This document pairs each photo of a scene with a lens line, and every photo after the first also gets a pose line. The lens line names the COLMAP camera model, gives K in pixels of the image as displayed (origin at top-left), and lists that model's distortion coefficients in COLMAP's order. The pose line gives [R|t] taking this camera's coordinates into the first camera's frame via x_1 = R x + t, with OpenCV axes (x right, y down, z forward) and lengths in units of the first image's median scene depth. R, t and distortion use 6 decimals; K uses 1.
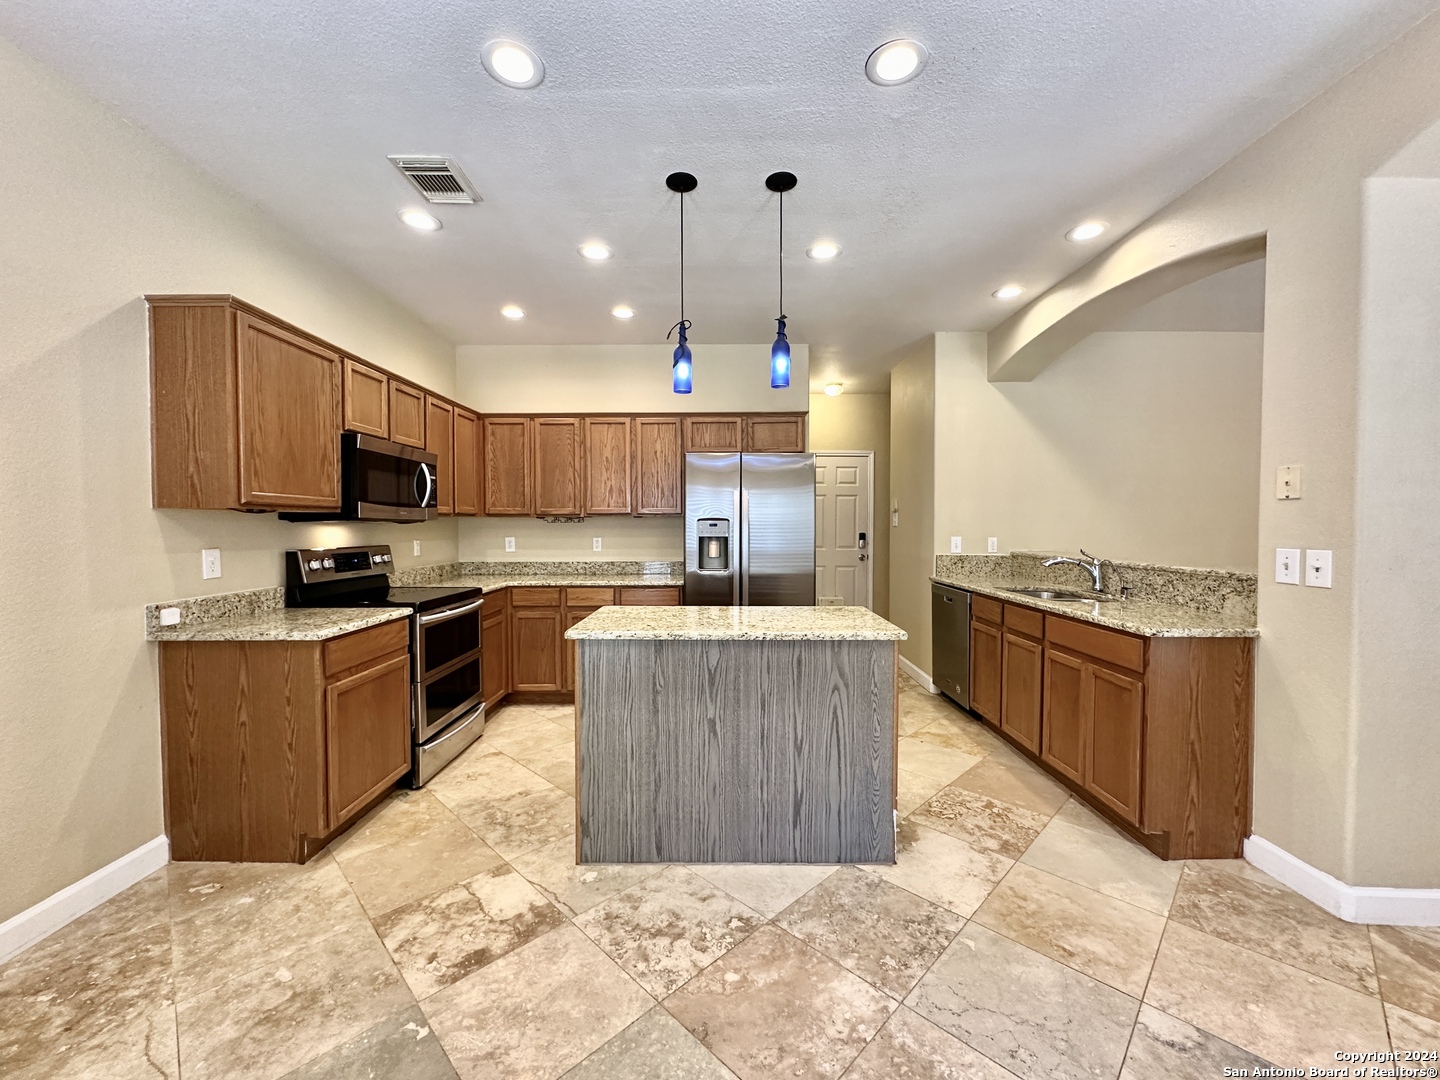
lens RADIAL K [[575.9, 0, 718.2], [0, 575.9, 541.6], [0, 0, 1]] dist [-0.002097, -0.000105]
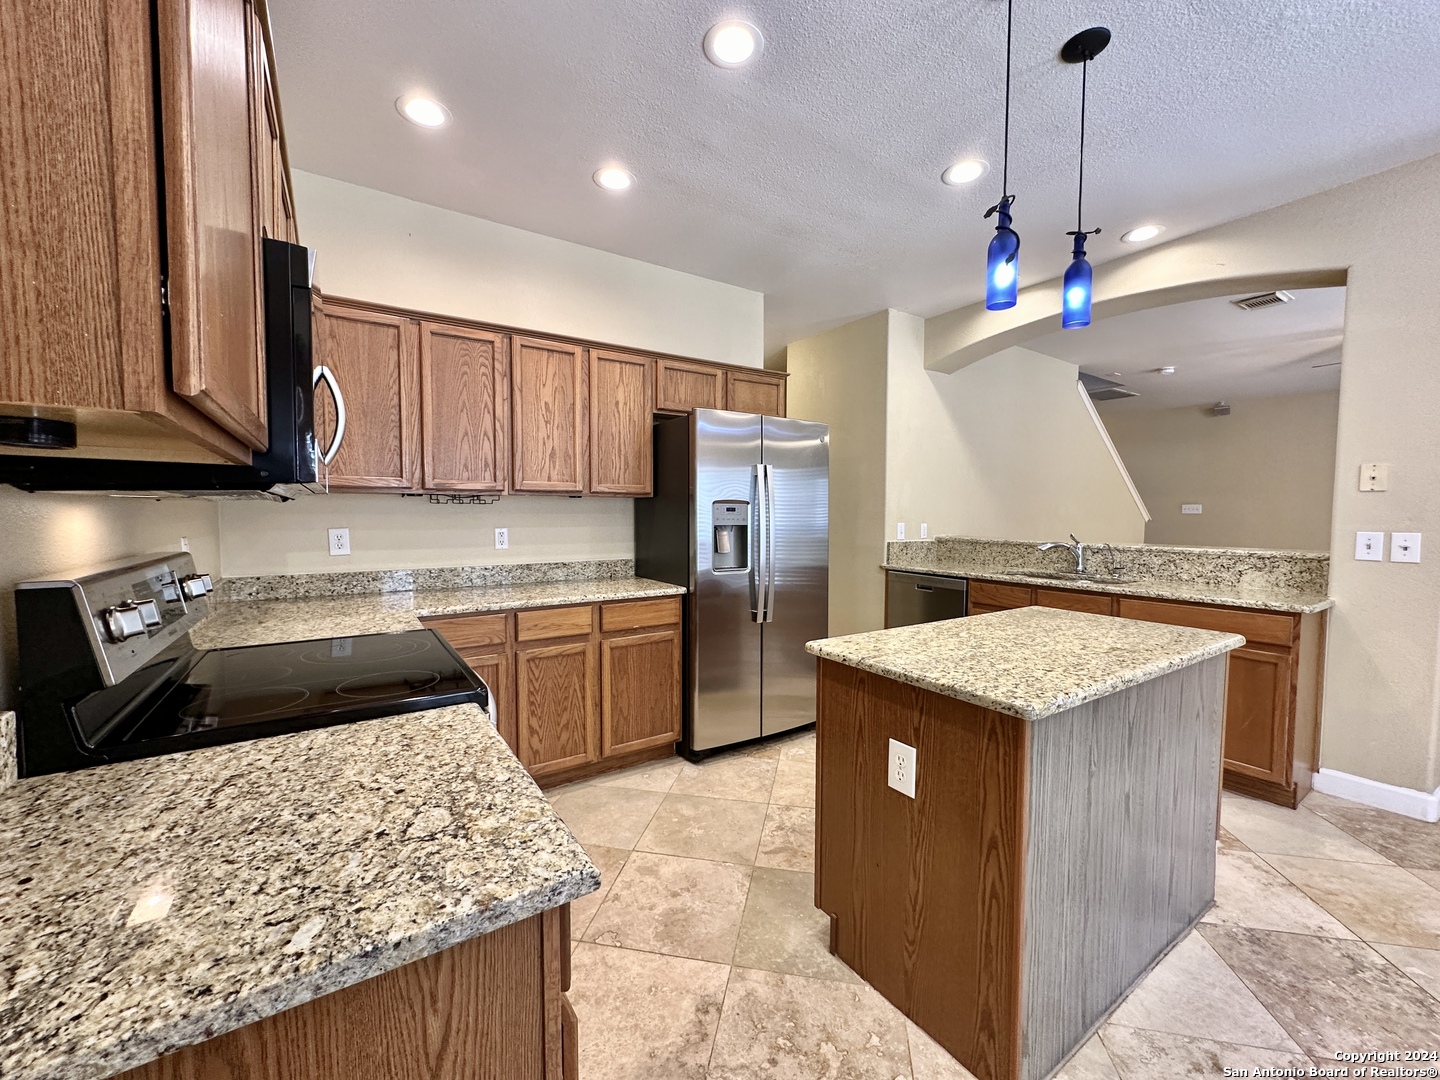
lens RADIAL K [[575.9, 0, 721.3], [0, 575.9, 542.9], [0, 0, 1]] dist [-0.002097, -0.000105]
pose [[0.831618, -0.025450, 0.554764, -0.420577], [0.010740, 0.999500, 0.029752, -0.007752], [-0.555244, -0.018784, 0.831476, 0.380107]]
